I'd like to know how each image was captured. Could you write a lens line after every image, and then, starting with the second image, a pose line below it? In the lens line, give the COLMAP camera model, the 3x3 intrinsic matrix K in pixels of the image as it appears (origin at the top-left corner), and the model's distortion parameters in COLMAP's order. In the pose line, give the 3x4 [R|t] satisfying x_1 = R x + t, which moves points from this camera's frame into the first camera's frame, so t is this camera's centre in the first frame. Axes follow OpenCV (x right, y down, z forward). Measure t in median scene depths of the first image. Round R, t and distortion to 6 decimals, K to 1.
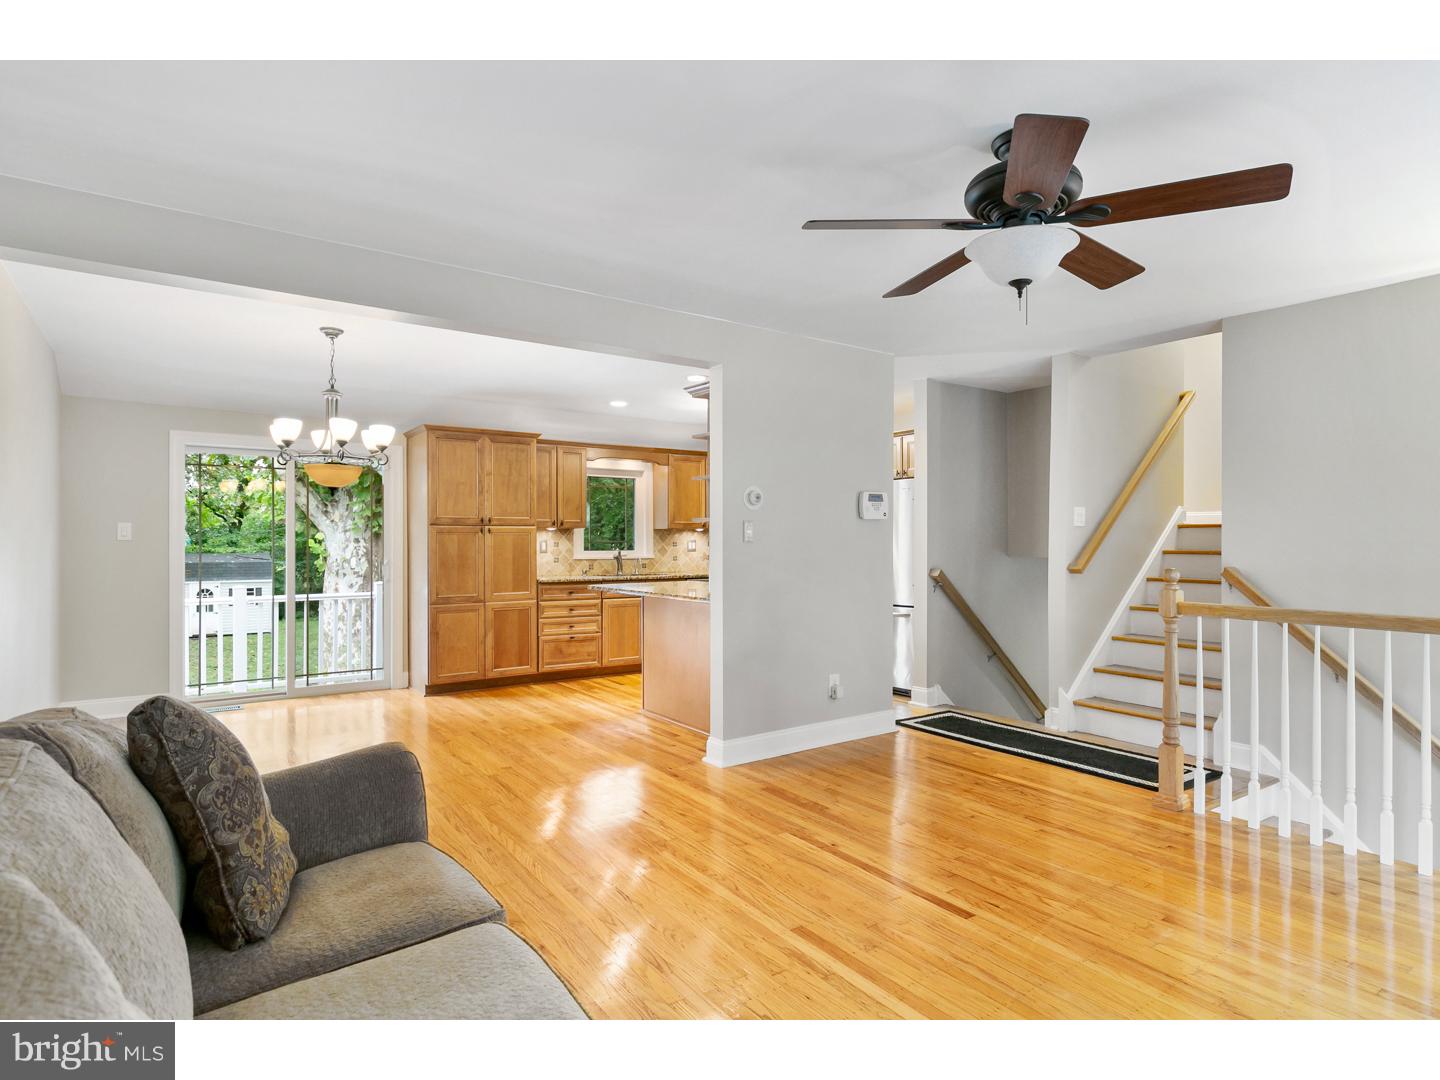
lens RADIAL K [[779.3, 0, 720.0], [0, 779.3, 540.0], [0, 0, 1]] dist [0.004289, -0.000108]
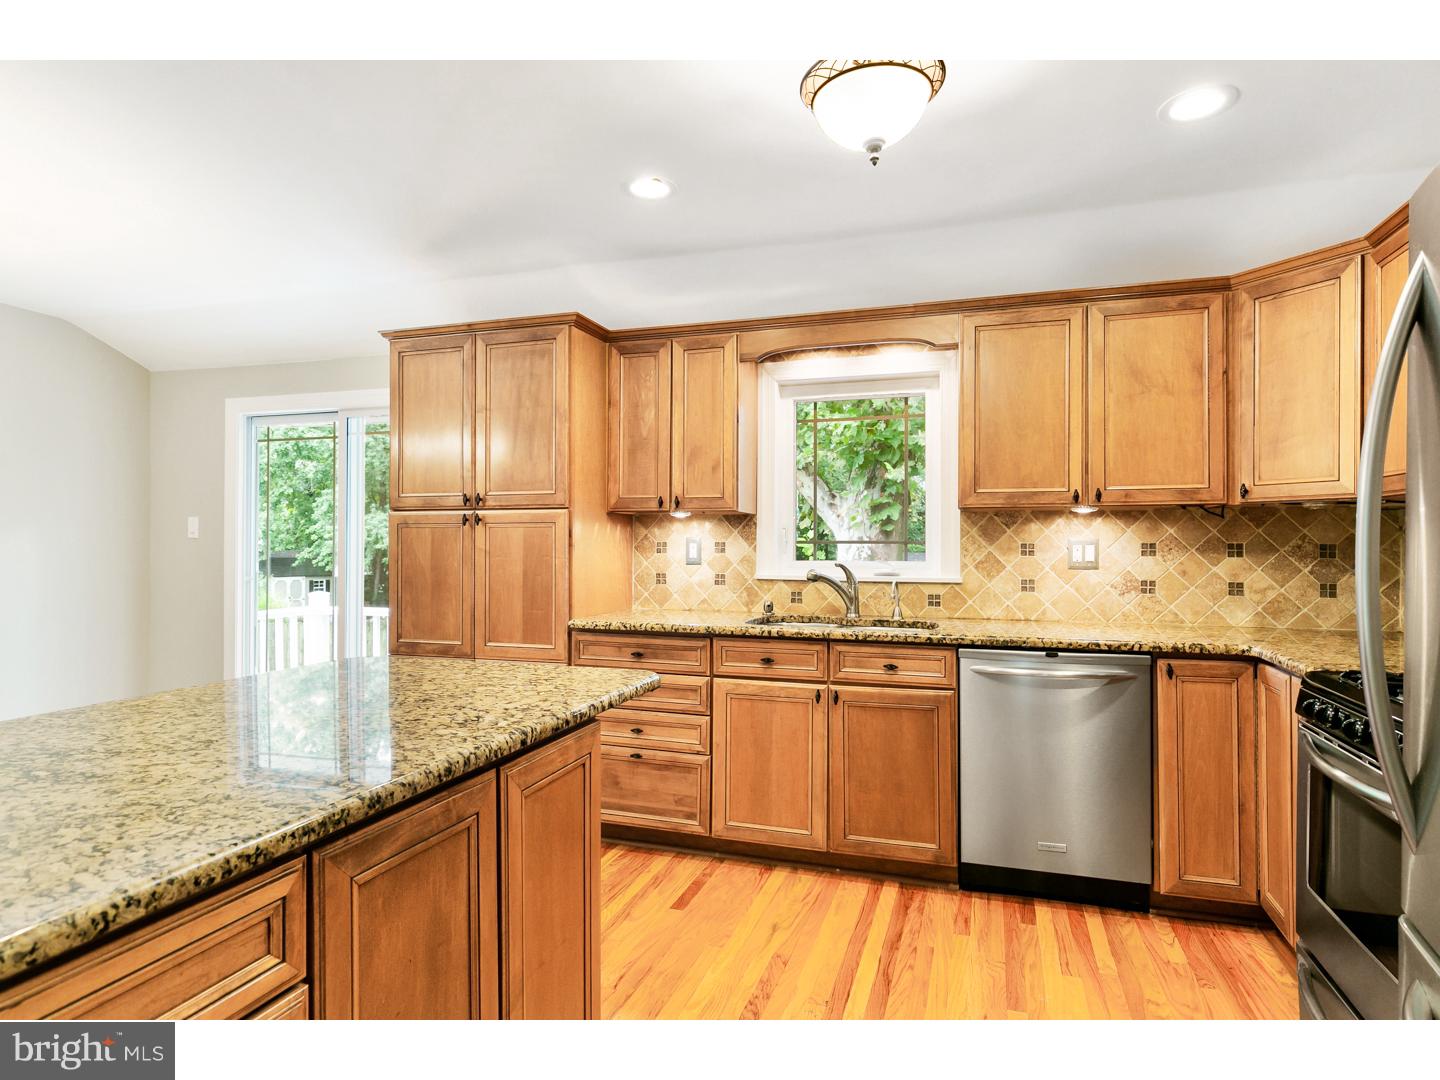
lens RADIAL K [[808.2, 0, 720.0], [0, 808.2, 540.0], [0, 0, 1]] dist [0.005704, 0.000275]
pose [[0.595077, 0.001304, -0.803668, 0.213714], [-0.001113, 0.999999, 0.000798, 0.000913], [0.803668, 0.000420, 0.595077, 0.773069]]
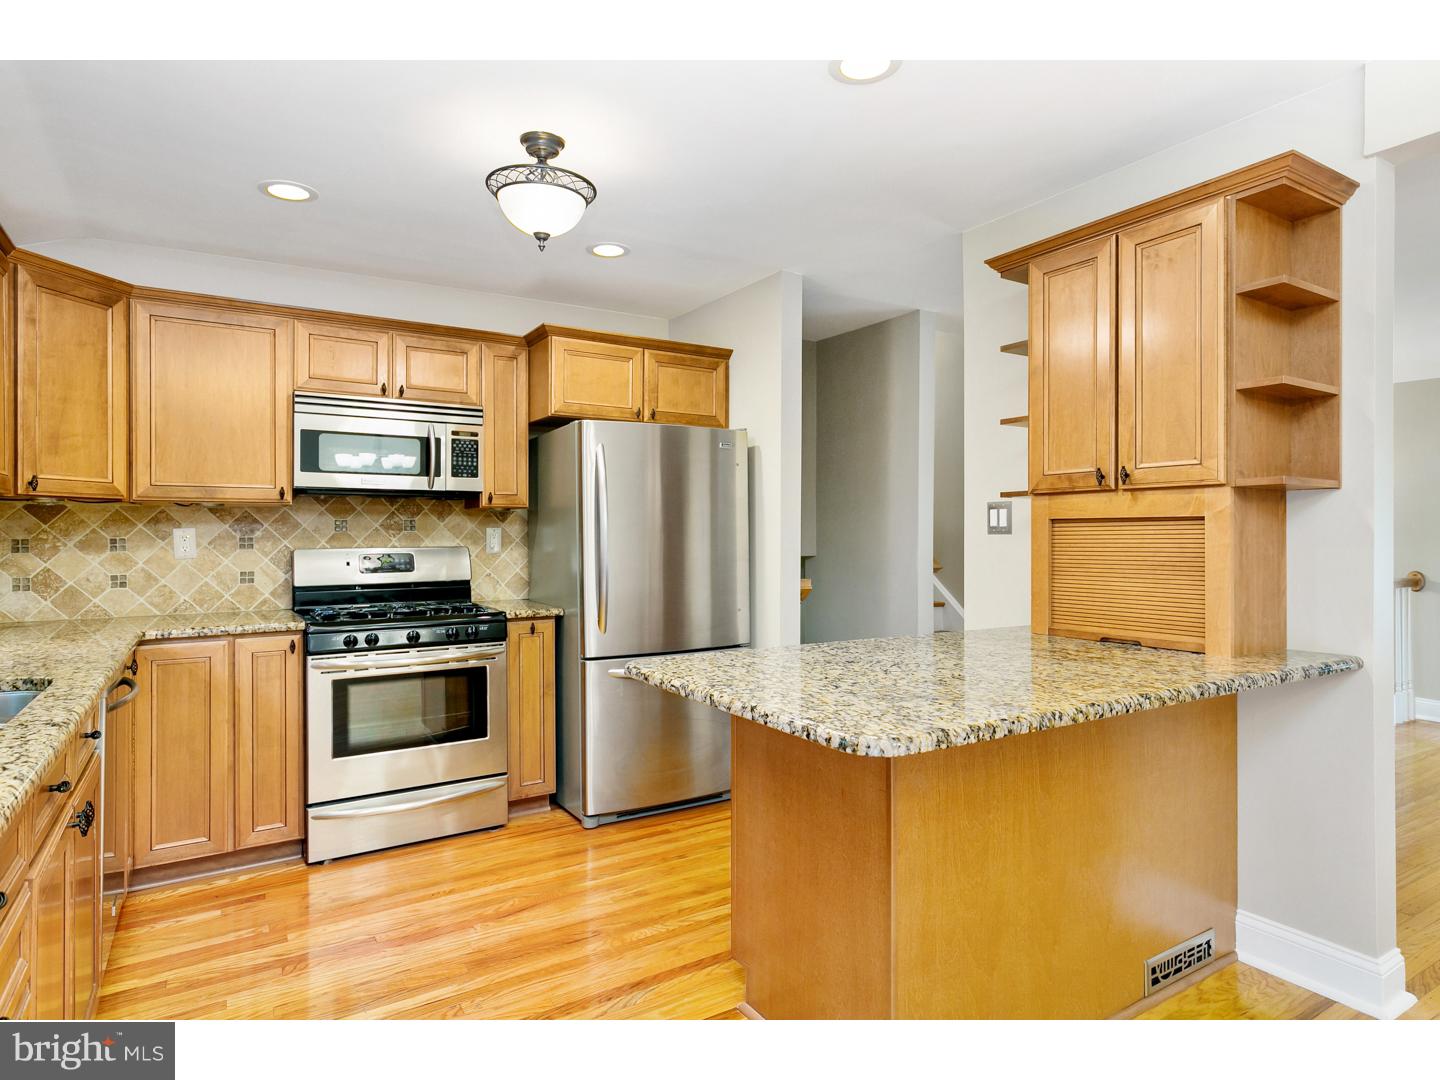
lens RADIAL K [[811.9, 0, 722.1], [0, 811.9, 532.4], [0, 0, 1]] dist [0.003581, -0.001111]
pose [[0.055760, 0.006408, 0.998424, -0.331518], [0.002278, 0.999976, -0.006546, 0.003356], [-0.998442, 0.002639, 0.055744, 0.877197]]
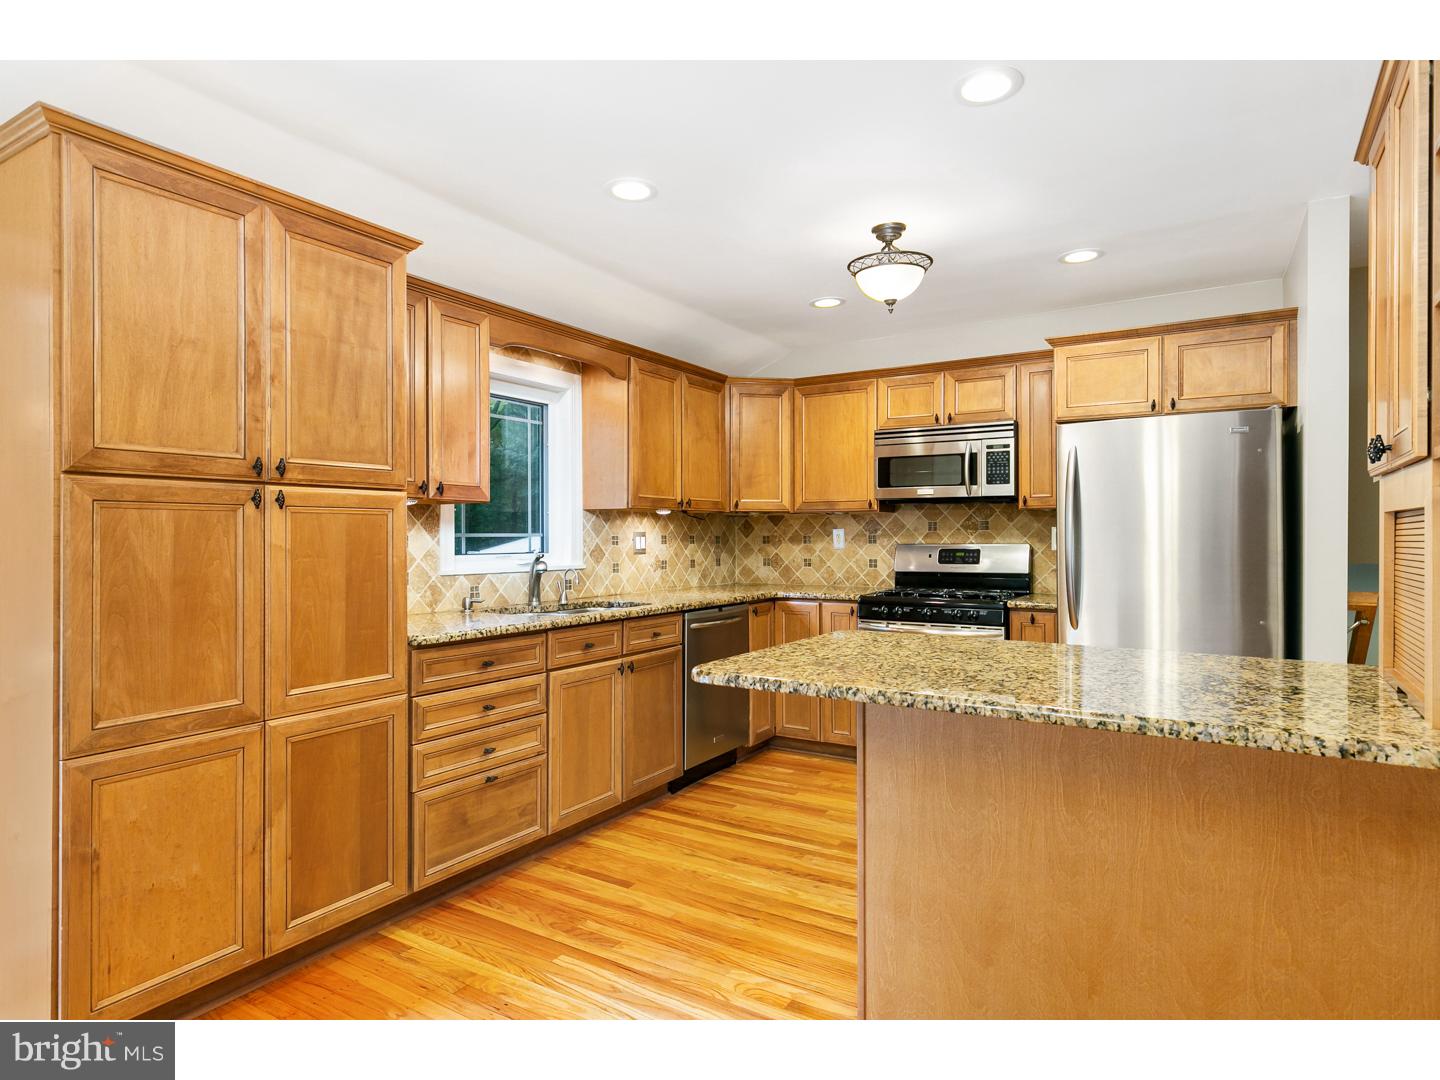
lens RADIAL K [[819.0, 0, 720.5], [0, 819.0, 530.2], [0, 0, 1]] dist [0.007733, -0.000085]
pose [[0.920856, 0.003403, 0.389889, -0.247683], [-0.001087, 0.999980, -0.006161, 0.002634], [-0.389902, 0.005250, 0.920841, 0.583313]]
